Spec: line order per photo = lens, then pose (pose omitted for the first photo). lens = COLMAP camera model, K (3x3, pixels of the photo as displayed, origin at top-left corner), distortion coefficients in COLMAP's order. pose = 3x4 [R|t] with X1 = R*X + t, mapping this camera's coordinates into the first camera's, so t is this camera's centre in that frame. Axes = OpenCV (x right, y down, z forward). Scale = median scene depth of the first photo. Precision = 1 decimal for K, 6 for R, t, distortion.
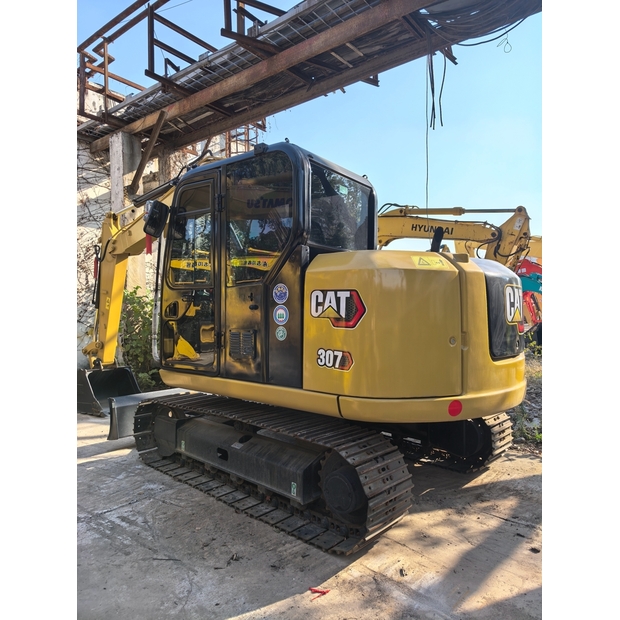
lens RADIAL K [[457.5, 0, 311.6], [0, 457.5, 309.2], [0, 0, 1]] dist [0.074696, -0.101984]
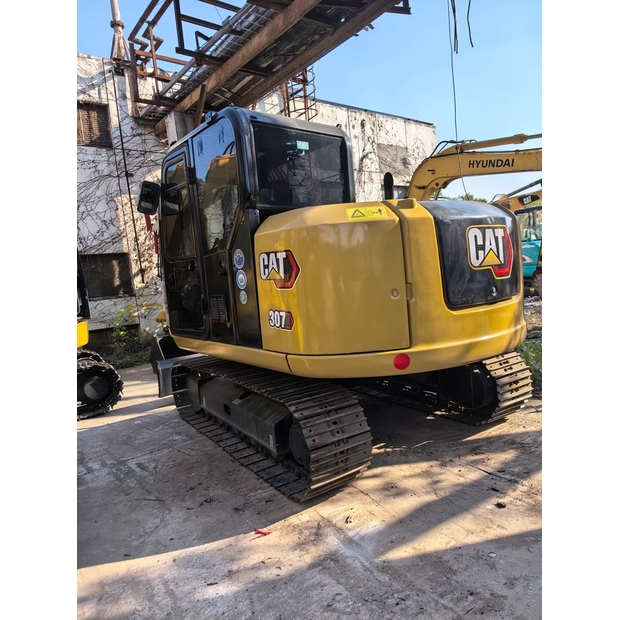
lens RADIAL K [[457.5, 0, 311.6], [0, 457.5, 309.2], [0, 0, 1]] dist [0.074696, -0.101984]
pose [[0.967395, -0.064482, -0.244925, 0.320635], [0.087702, 0.992505, 0.085106, 0.004466], [0.237601, -0.103812, 0.965800, 0.024584]]
